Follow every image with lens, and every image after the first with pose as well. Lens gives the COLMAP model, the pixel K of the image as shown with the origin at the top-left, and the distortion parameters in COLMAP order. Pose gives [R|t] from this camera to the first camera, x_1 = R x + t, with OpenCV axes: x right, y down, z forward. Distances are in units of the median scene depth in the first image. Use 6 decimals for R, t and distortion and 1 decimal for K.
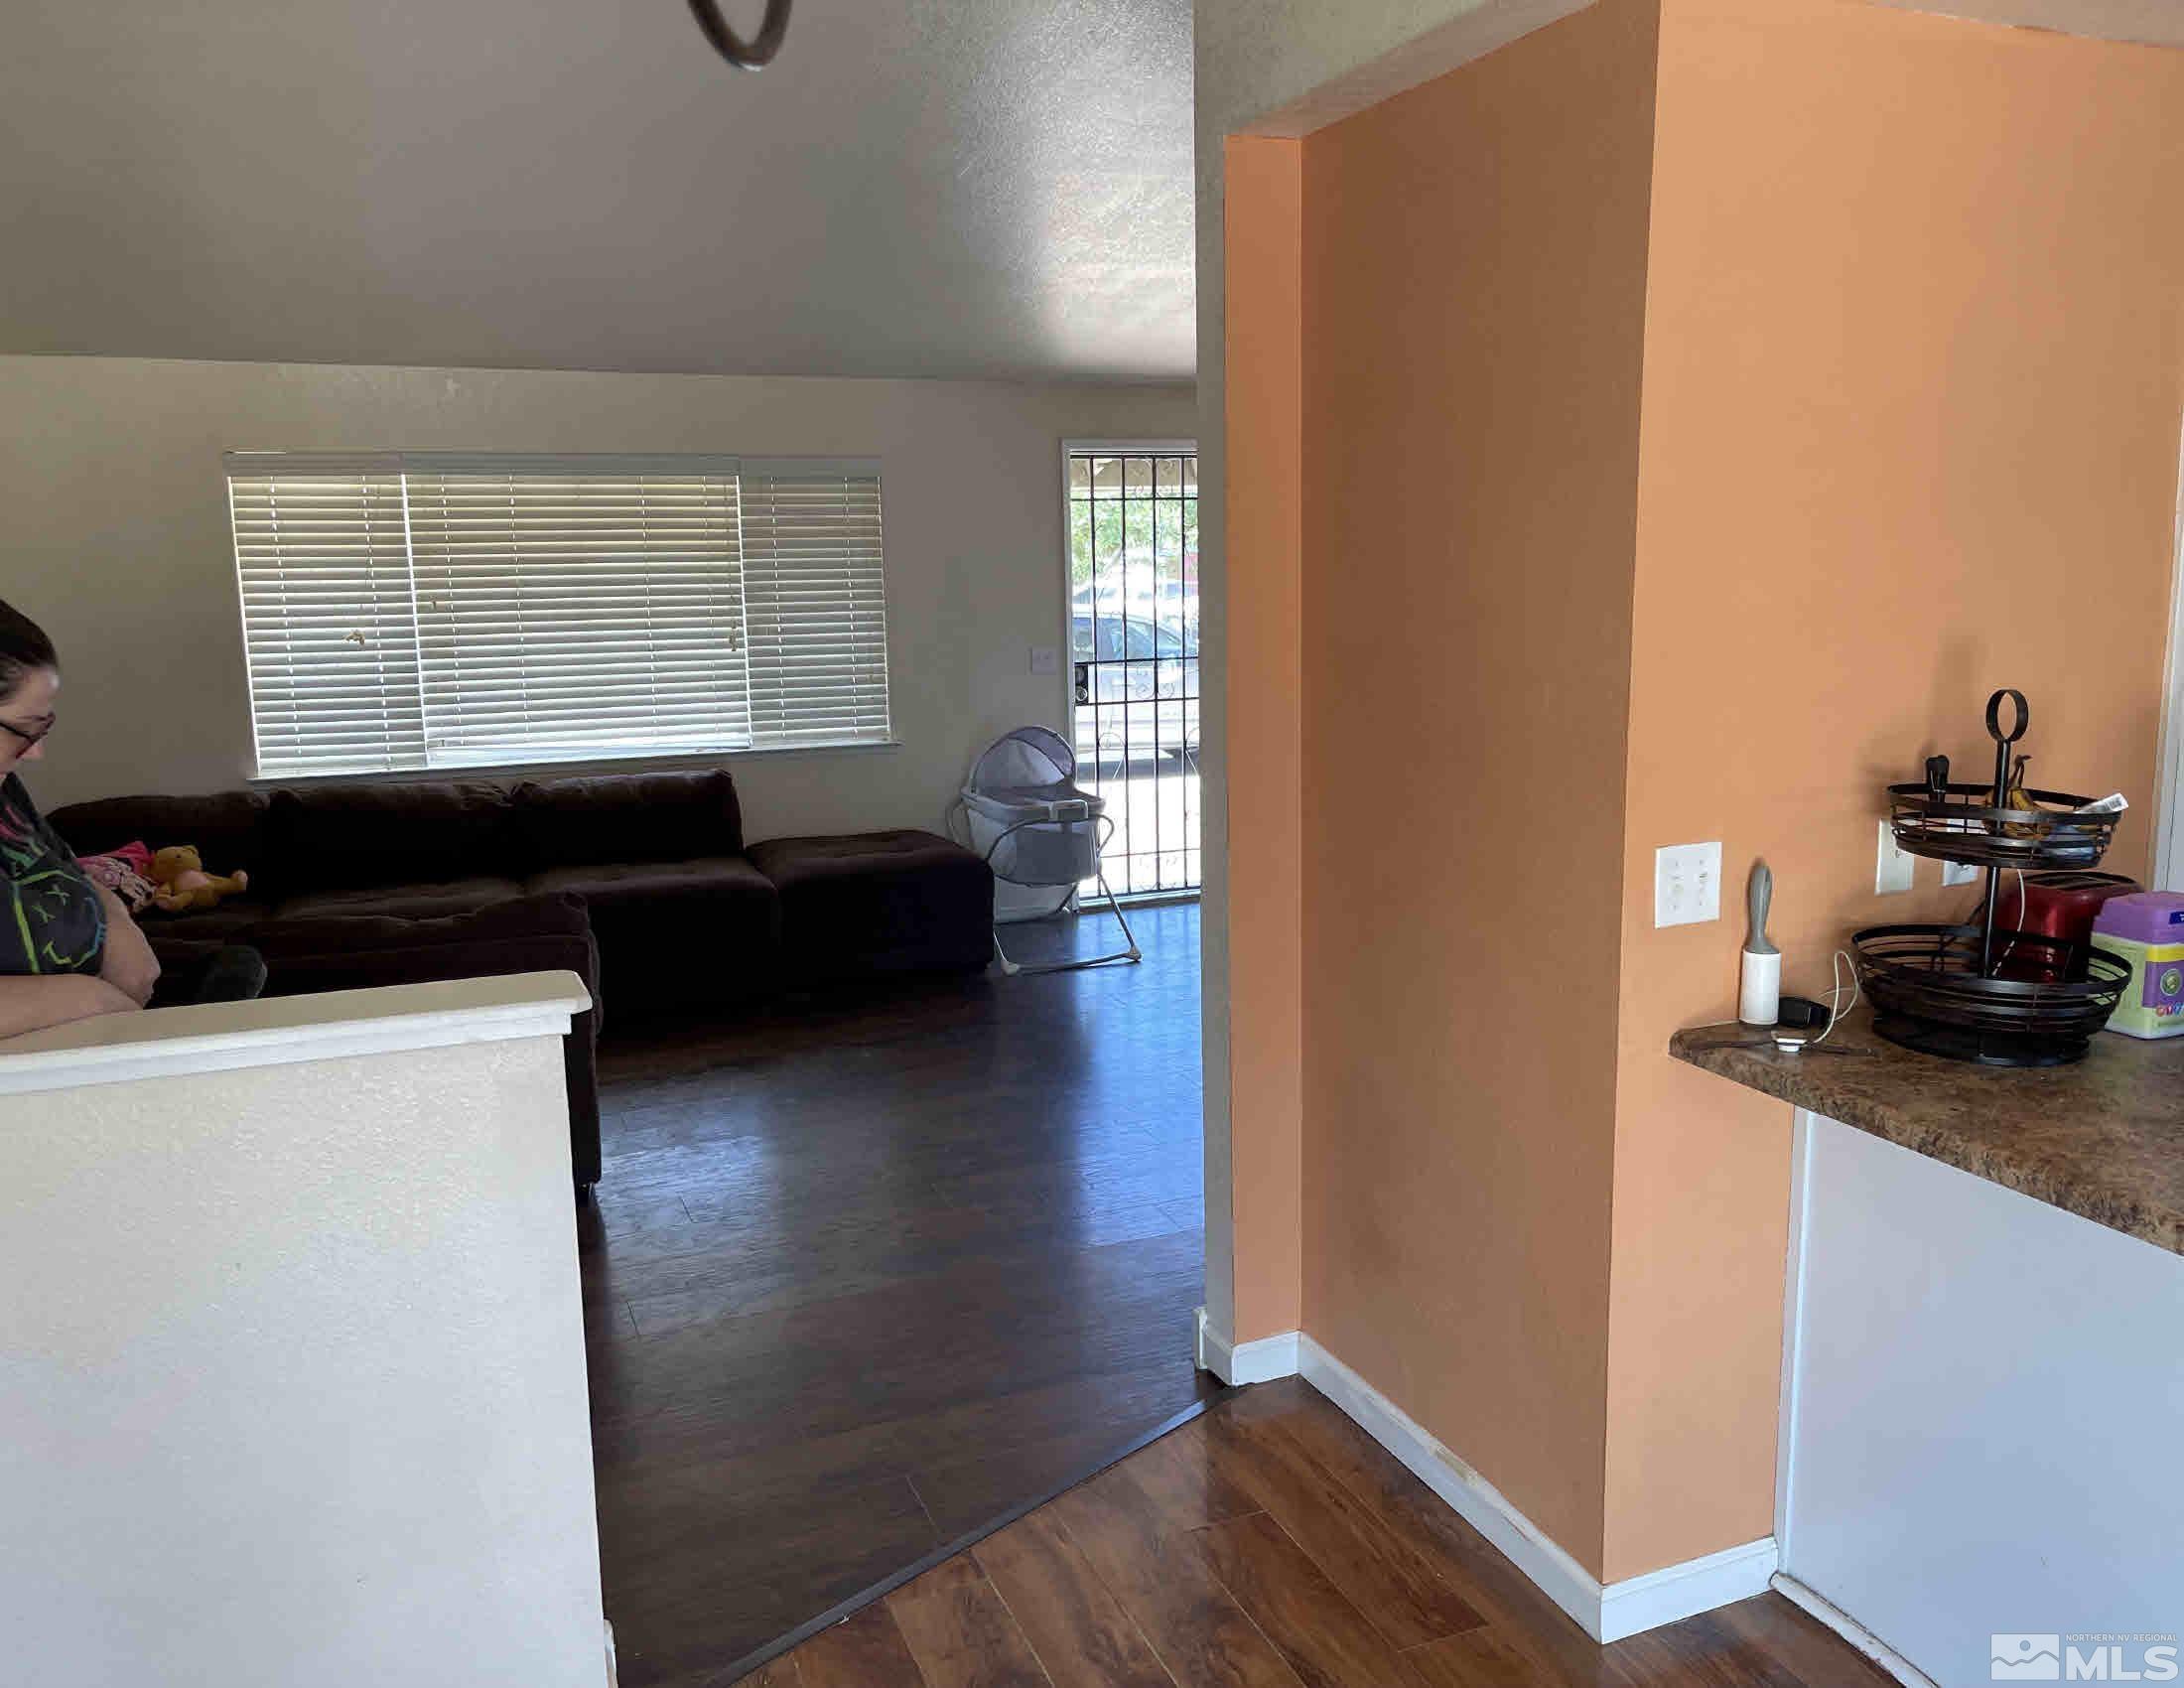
lens RADIAL K [[1734.2, 0, 1092.0], [0, 1734.2, 844.0], [0, 0, 1]] dist [0.041020, 0.004738]
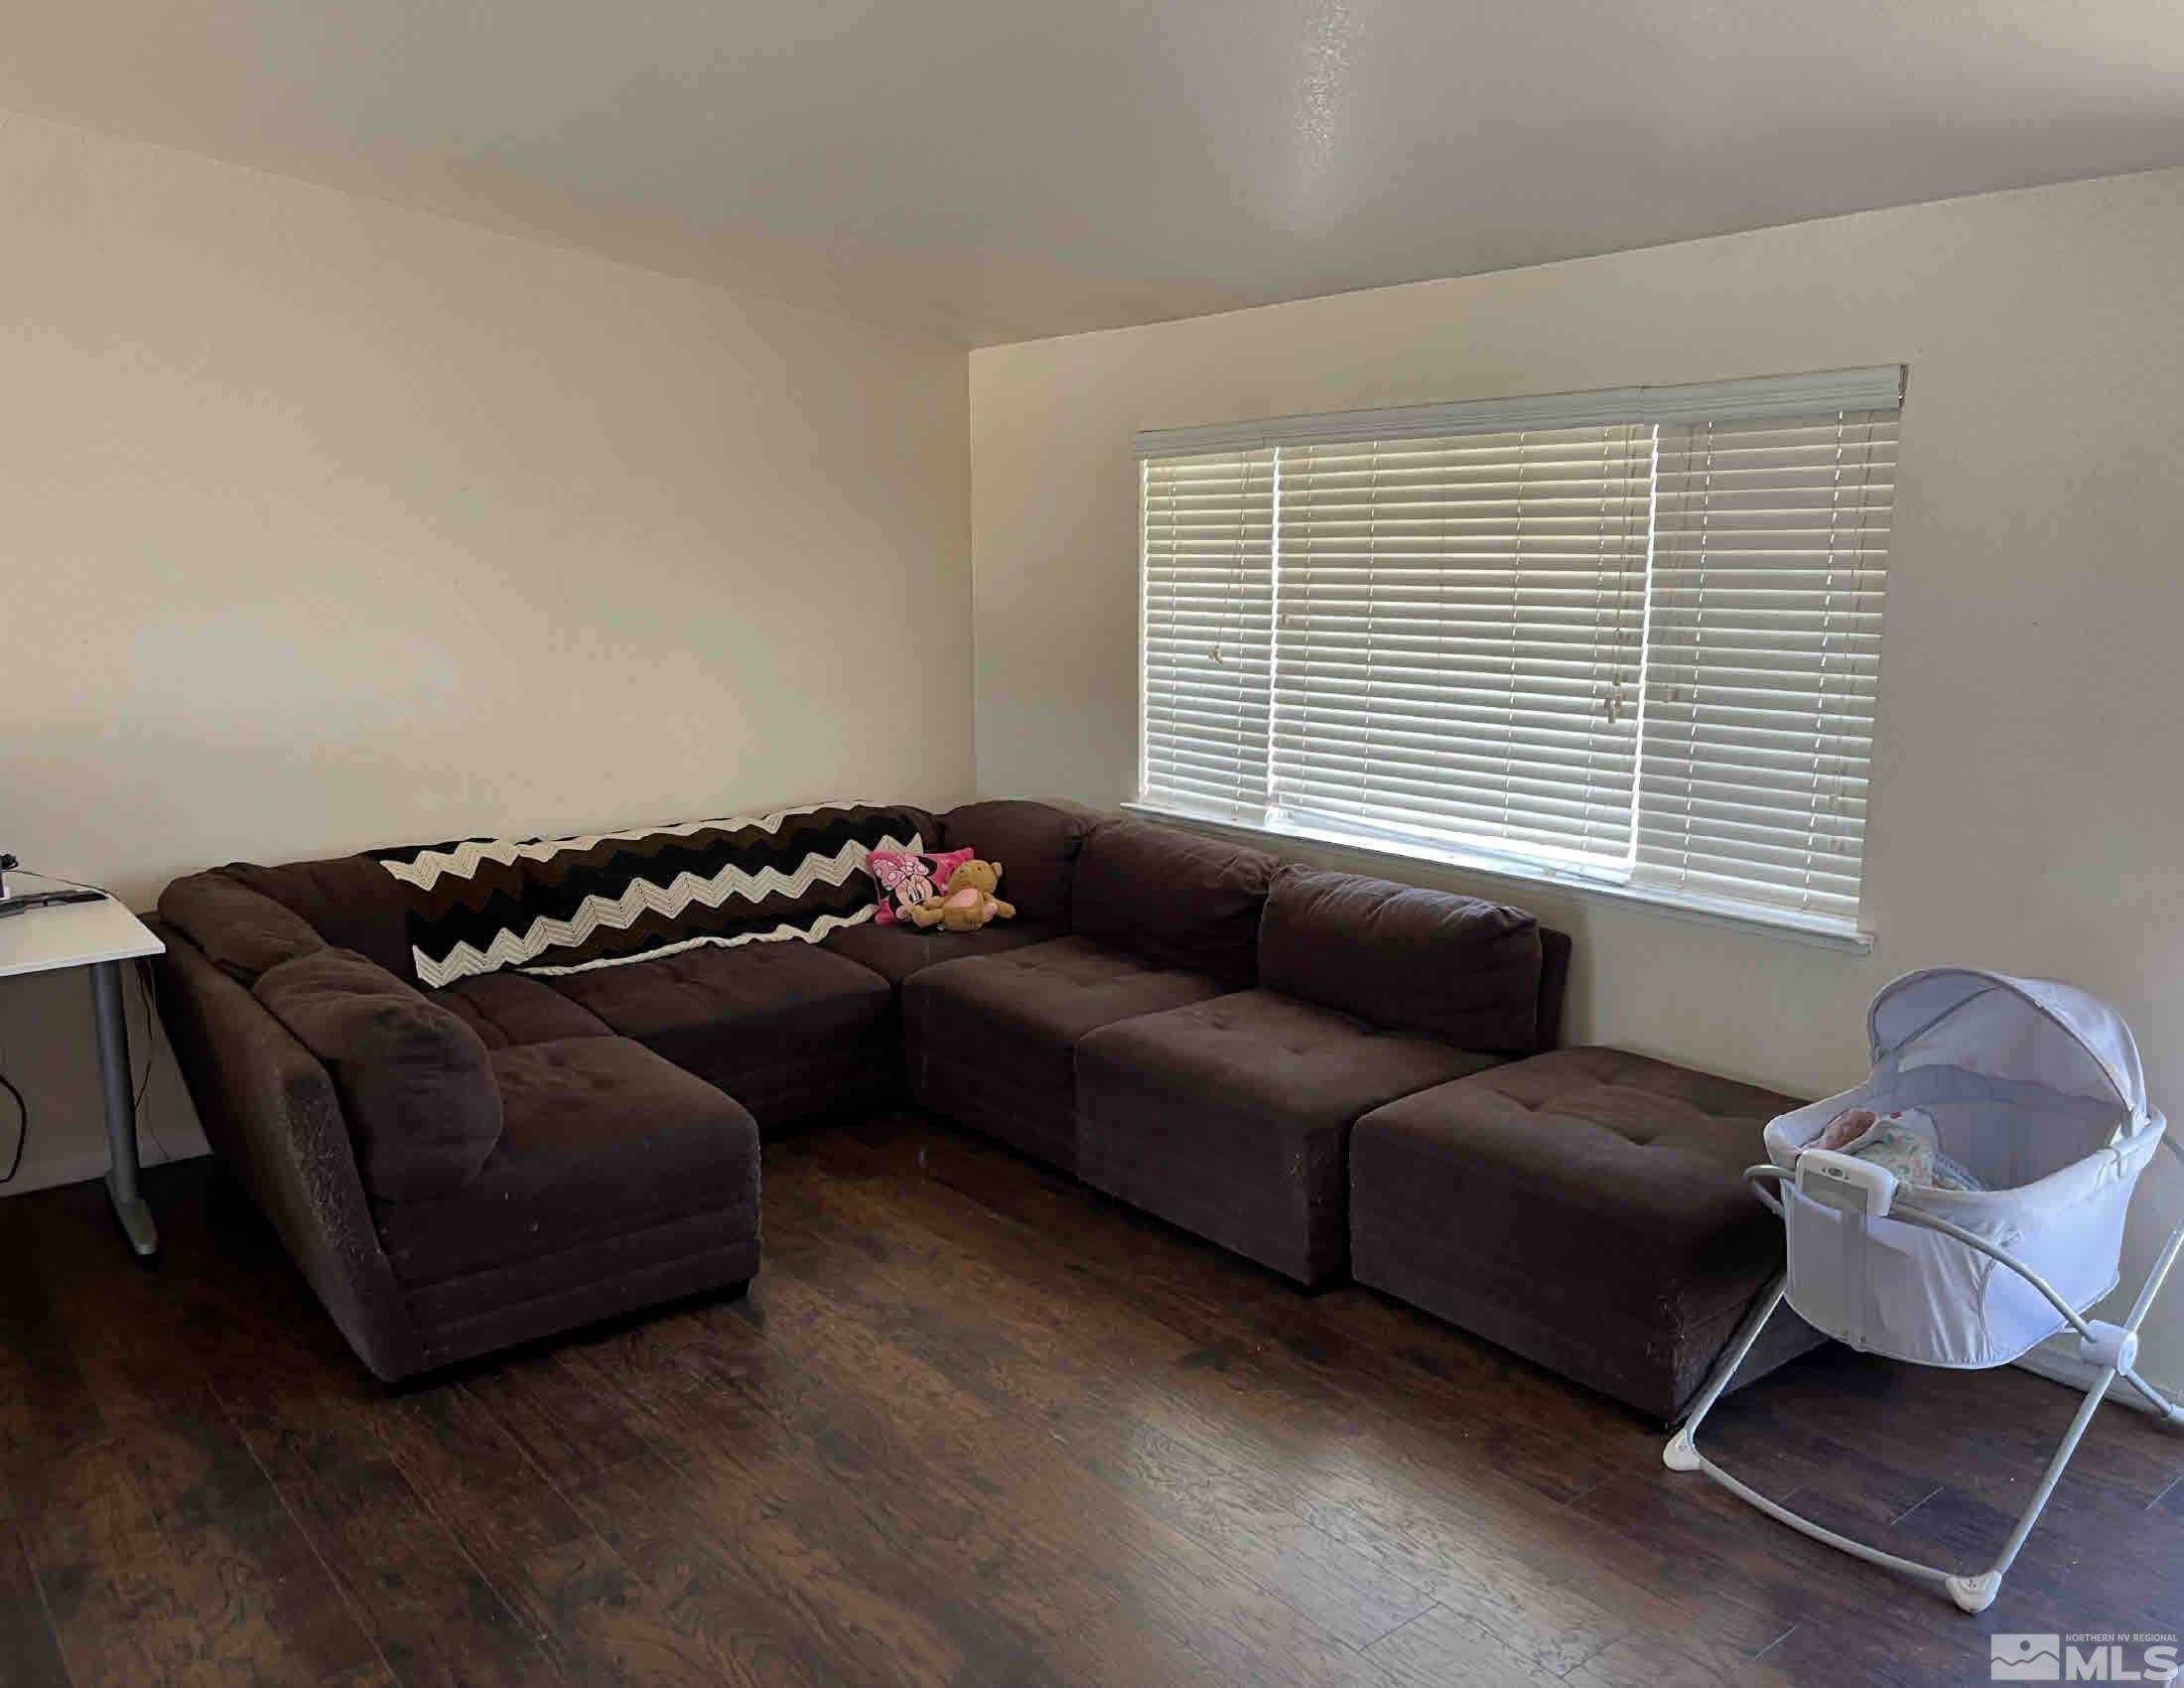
lens RADIAL K [[1734.2, 0, 1092.0], [0, 1734.2, 844.0], [0, 0, 1]] dist [0.041020, 0.004738]
pose [[0.273238, 0.180697, -0.944823, 0.312546], [-0.163369, 0.976647, 0.139538, -0.124375], [0.947972, 0.116227, 0.296377, 0.661467]]
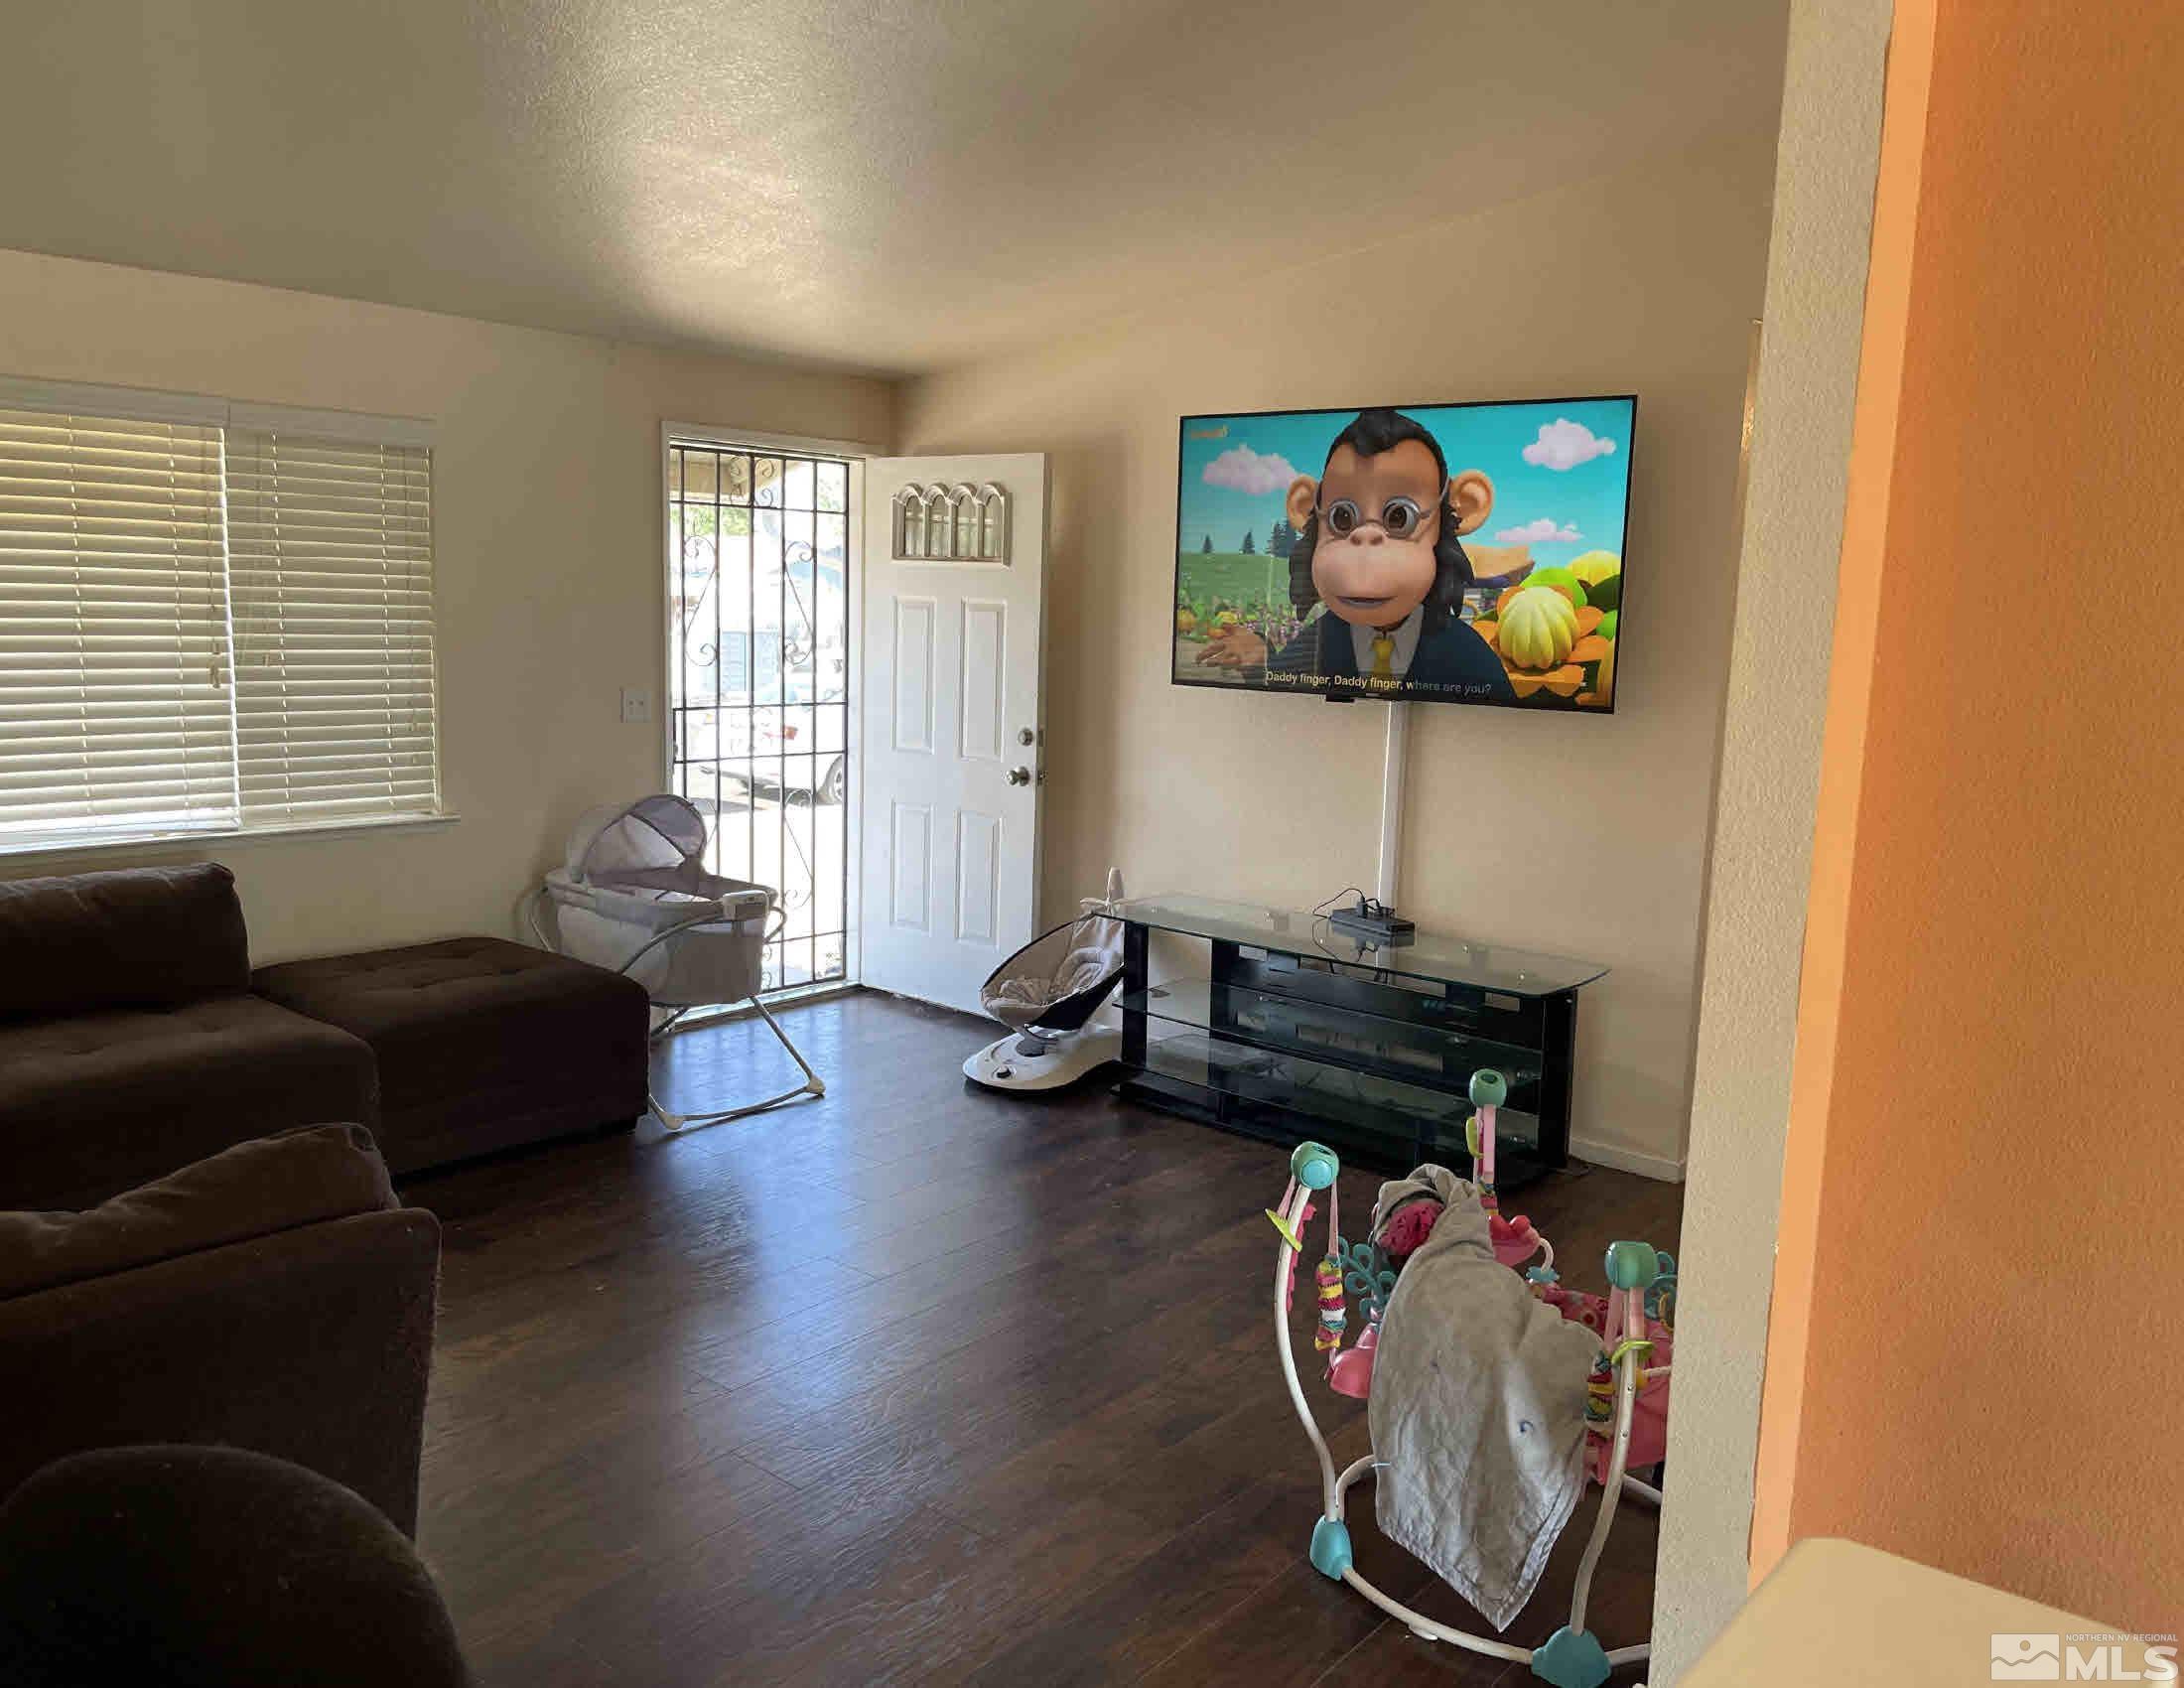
lens RADIAL K [[1734.2, 0, 1092.0], [0, 1734.2, 844.0], [0, 0, 1]] dist [0.041020, 0.004738]
pose [[0.886995, -0.024102, 0.461150, -0.219976], [0.034270, 0.999319, -0.013688, -0.029338], [-0.460506, 0.027945, 0.887217, 0.241499]]
